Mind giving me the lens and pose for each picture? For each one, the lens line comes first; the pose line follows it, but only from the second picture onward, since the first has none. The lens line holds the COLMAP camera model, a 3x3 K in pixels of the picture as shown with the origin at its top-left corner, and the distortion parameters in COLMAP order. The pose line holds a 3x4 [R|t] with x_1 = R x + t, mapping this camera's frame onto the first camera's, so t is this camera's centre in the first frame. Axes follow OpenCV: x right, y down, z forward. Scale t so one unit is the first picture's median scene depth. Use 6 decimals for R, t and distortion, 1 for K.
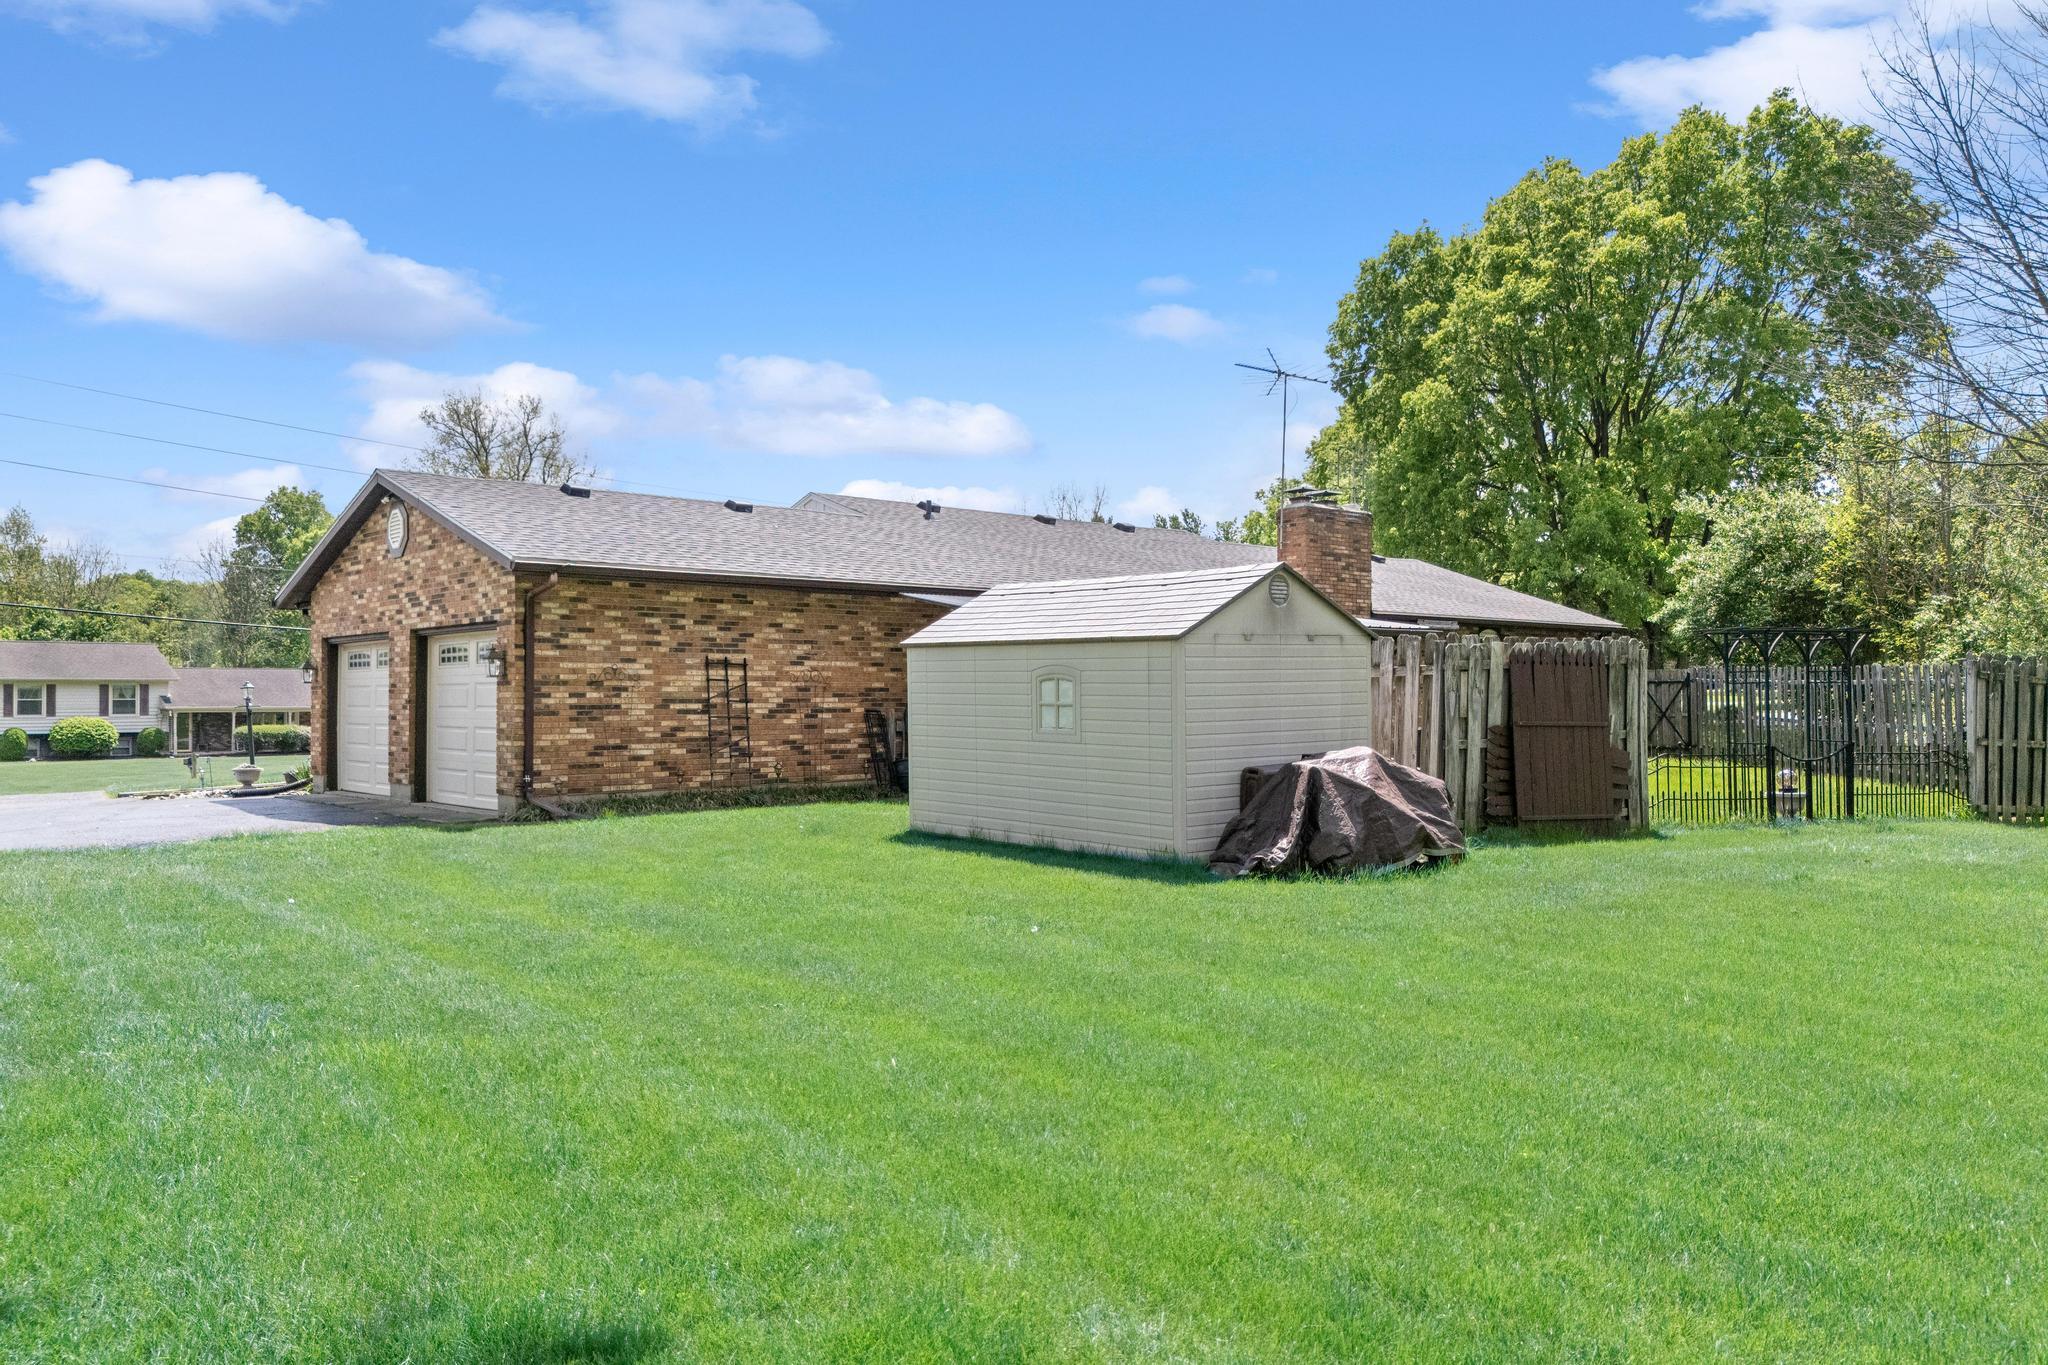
lens RADIAL K [[1509.1, 0, 1030.4], [0, 1509.1, 688.6], [0, 0, 1]] dist [0.058289, -0.048273]
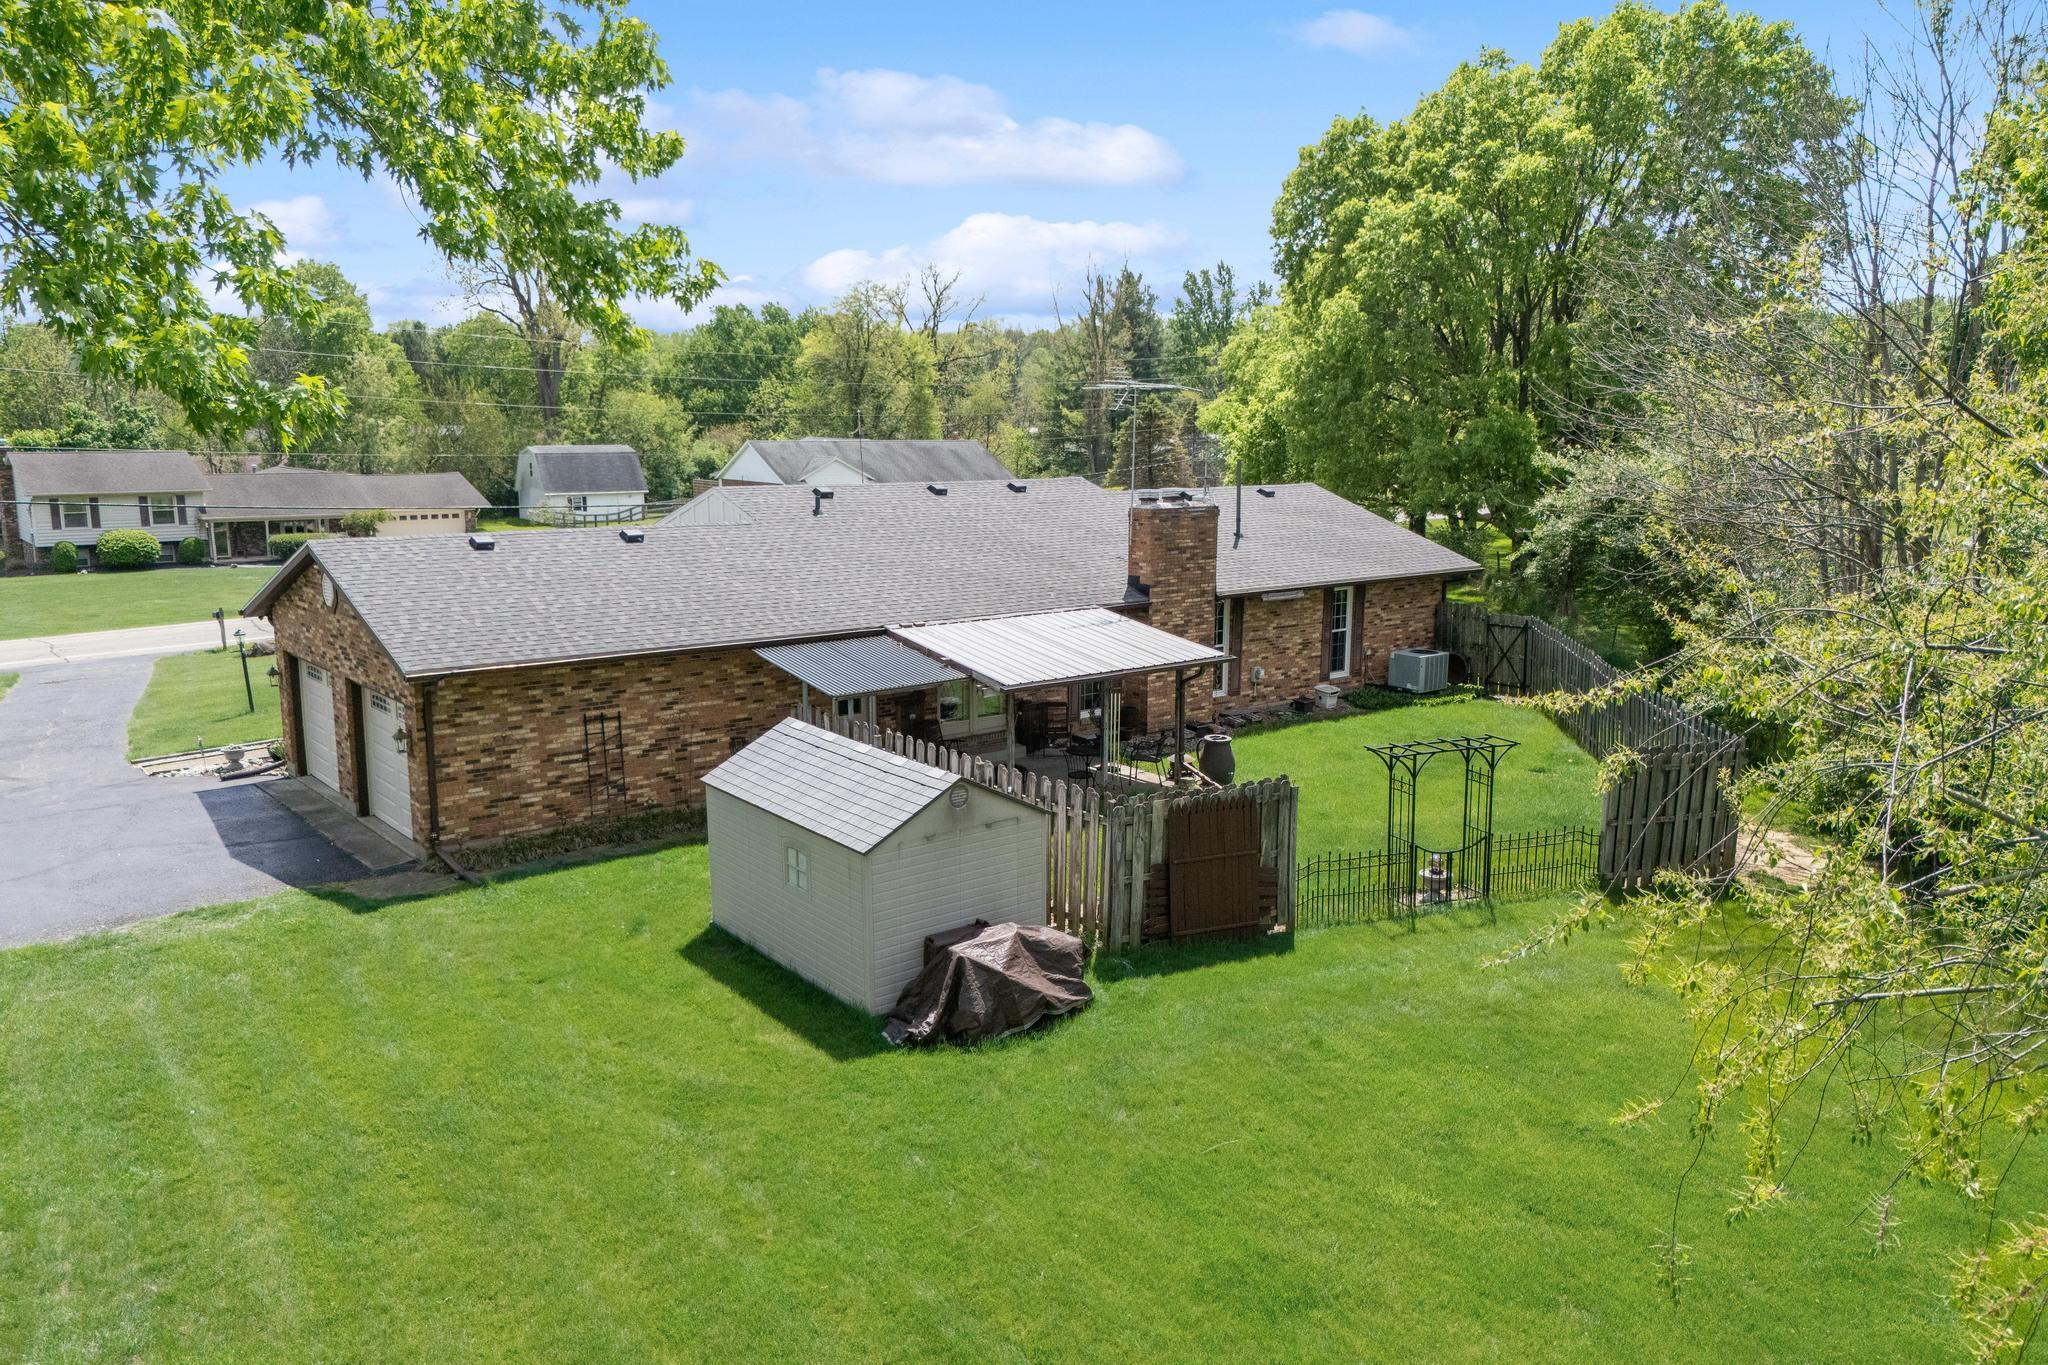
lens RADIAL K [[1509.1, 0, 1019.9], [0, 1509.1, 669.3], [0, 0, 1]] dist [0.058289, -0.048273]
pose [[0.999294, 0.006438, -0.037022, 0.173446], [-0.000334, 0.986698, 0.162566, -0.250041], [0.037577, -0.162439, 0.986003, -0.165129]]
